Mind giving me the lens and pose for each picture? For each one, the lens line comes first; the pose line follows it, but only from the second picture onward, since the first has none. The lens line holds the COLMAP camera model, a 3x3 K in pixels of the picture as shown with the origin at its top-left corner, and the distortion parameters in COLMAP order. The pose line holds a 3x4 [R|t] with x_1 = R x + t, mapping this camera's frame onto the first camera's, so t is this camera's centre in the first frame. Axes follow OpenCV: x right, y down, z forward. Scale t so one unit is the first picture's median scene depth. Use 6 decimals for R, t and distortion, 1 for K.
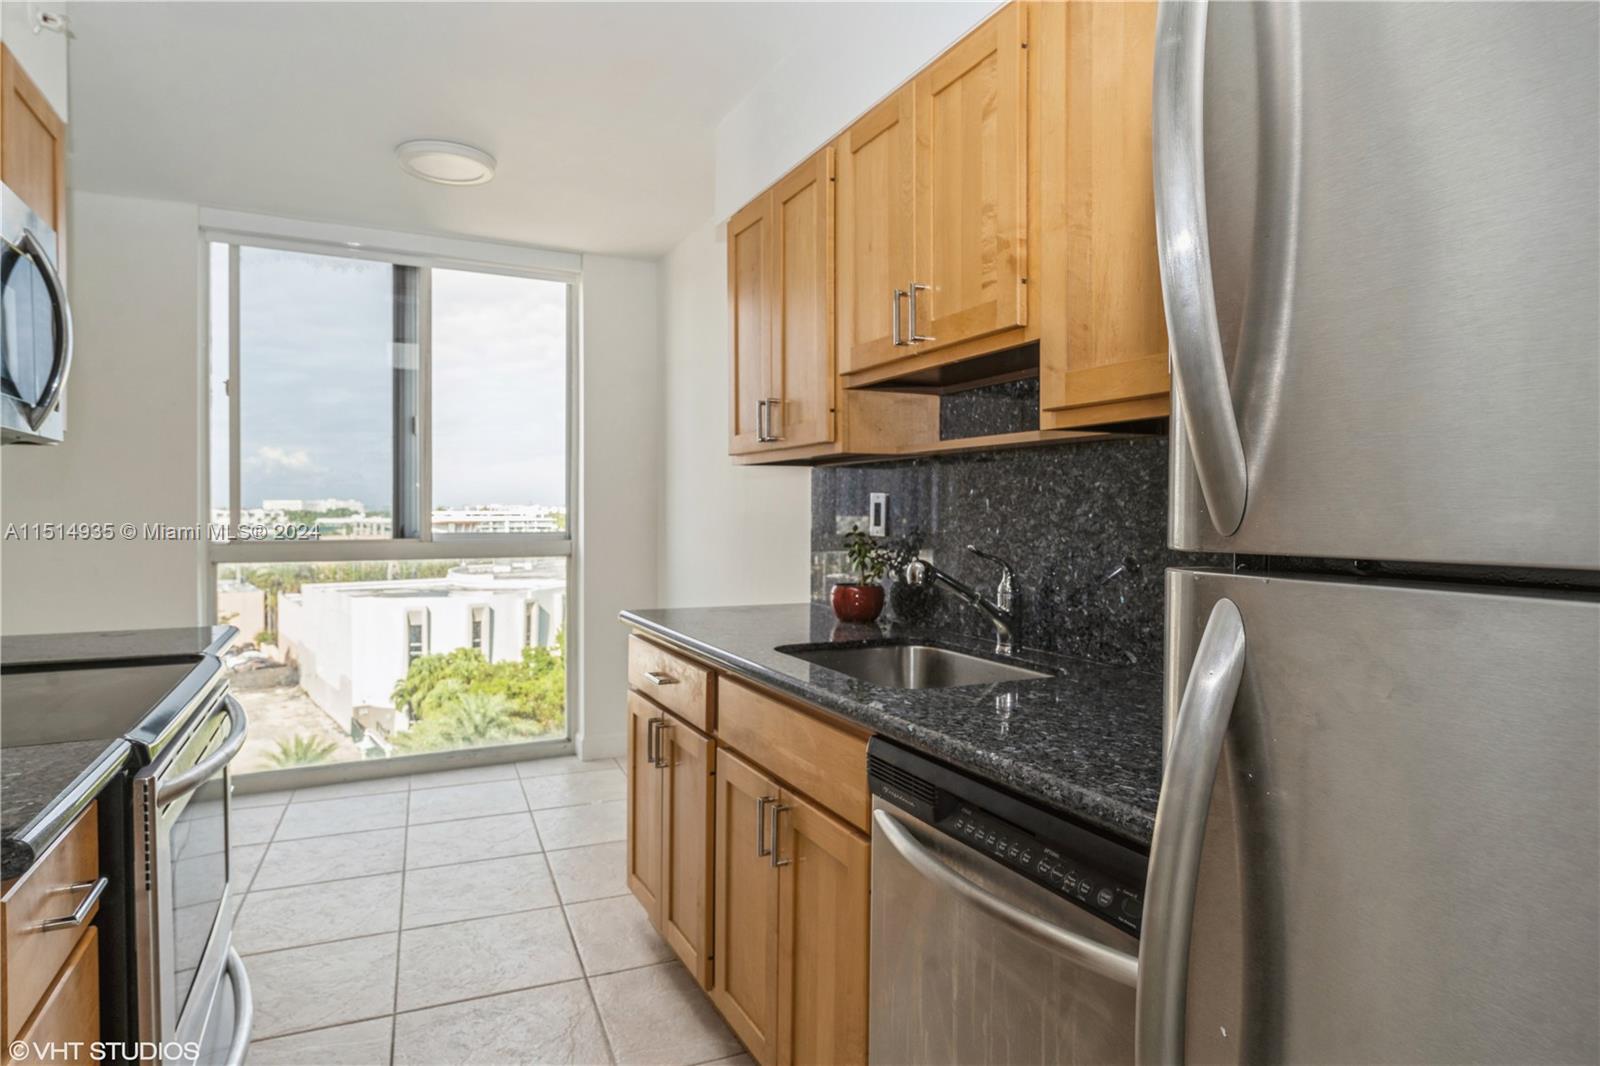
lens RADIAL K [[901.7, 0, 798.4], [0, 901.7, 504.8], [0, 0, 1]] dist [-0.001281, -0.000714]
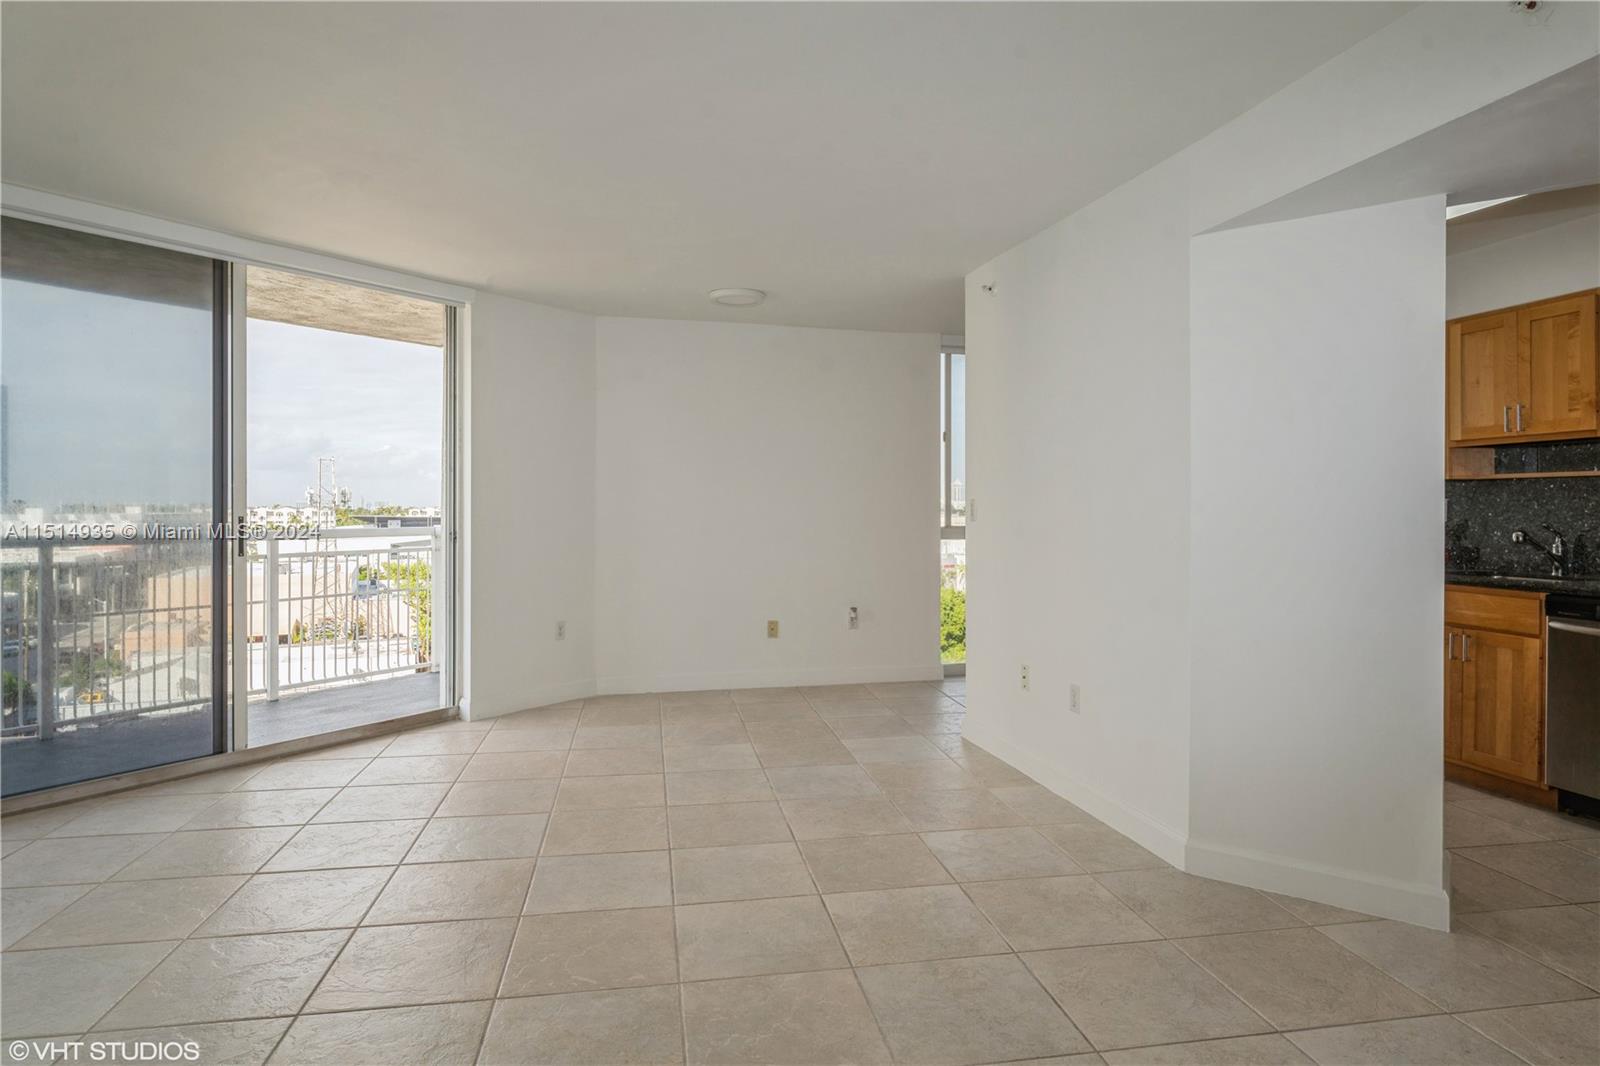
lens RADIAL K [[901.7, 0, 798.4], [0, 901.7, 504.8], [0, 0, 1]] dist [-0.001281, -0.000714]
pose [[0.976593, -0.008178, -0.214940, -1.100547], [0.008374, 0.999965, 0.000000, -0.015673], [0.214932, -0.001800, 0.976627, -1.502374]]
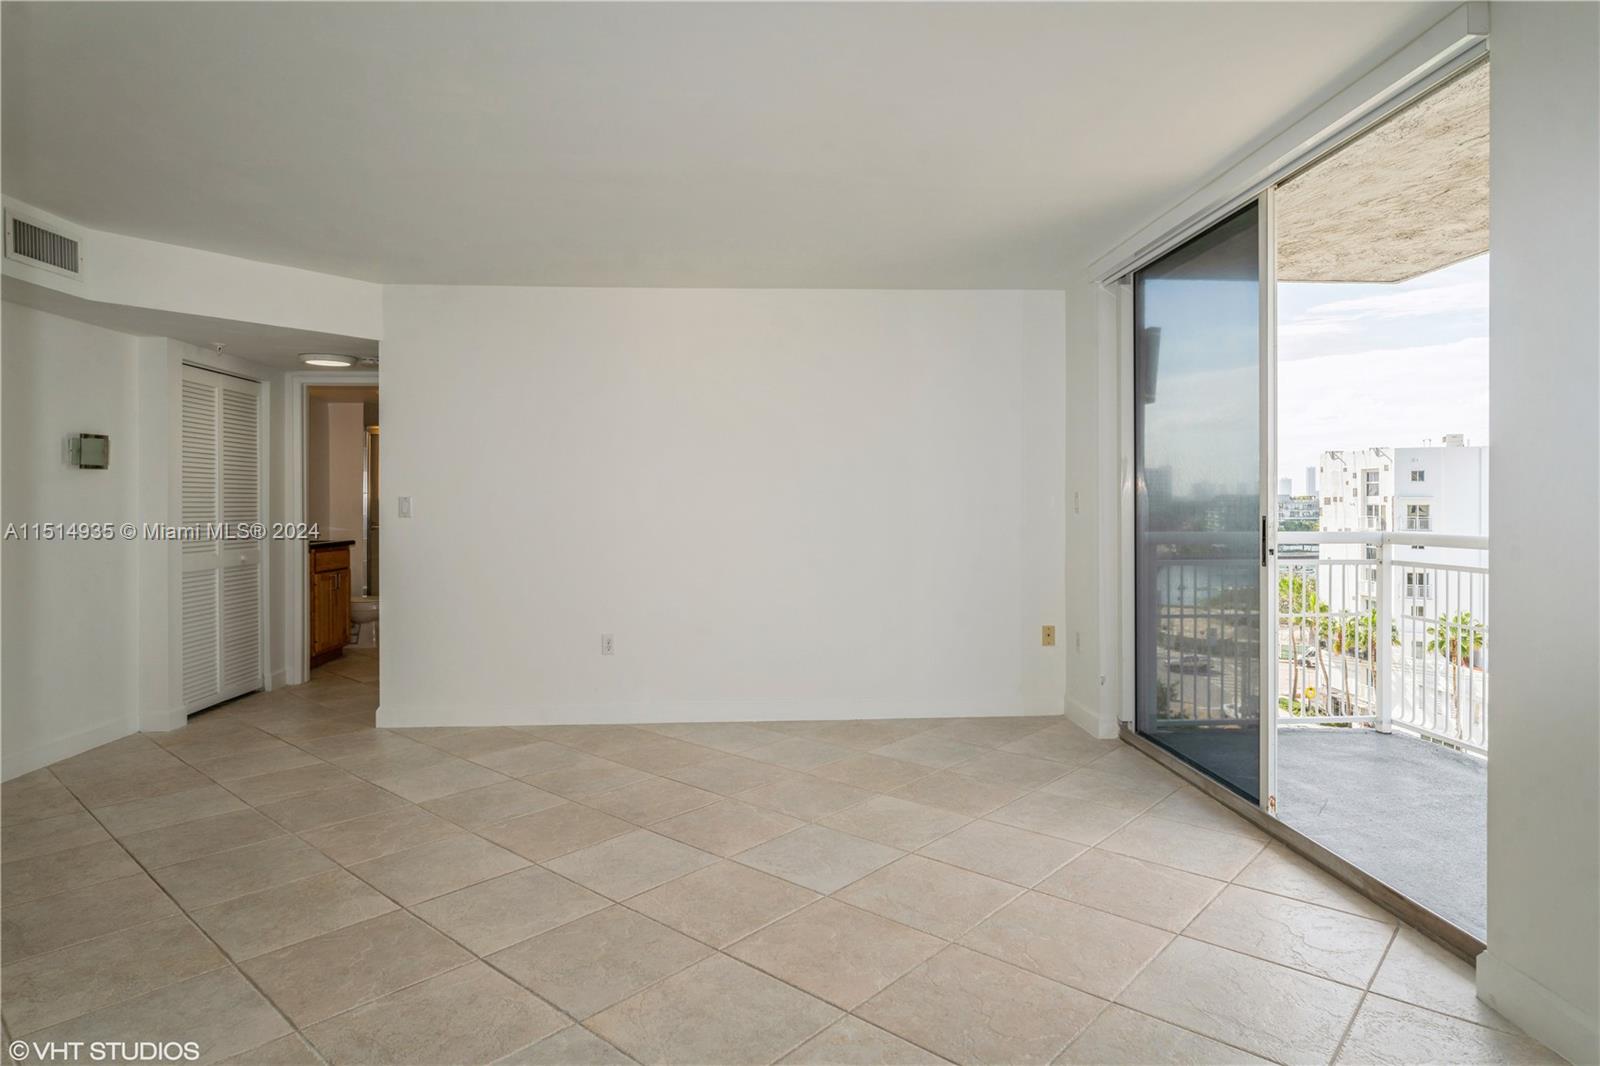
lens RADIAL K [[901.7, 0, 798.4], [0, 901.7, 504.8], [0, 0, 1]] dist [-0.001281, -0.000714]
pose [[-0.900182, -0.002826, -0.435505, -1.340539], [-0.002680, 0.999996, -0.000951, -0.017599], [0.435506, 0.000311, -0.900186, 1.668671]]
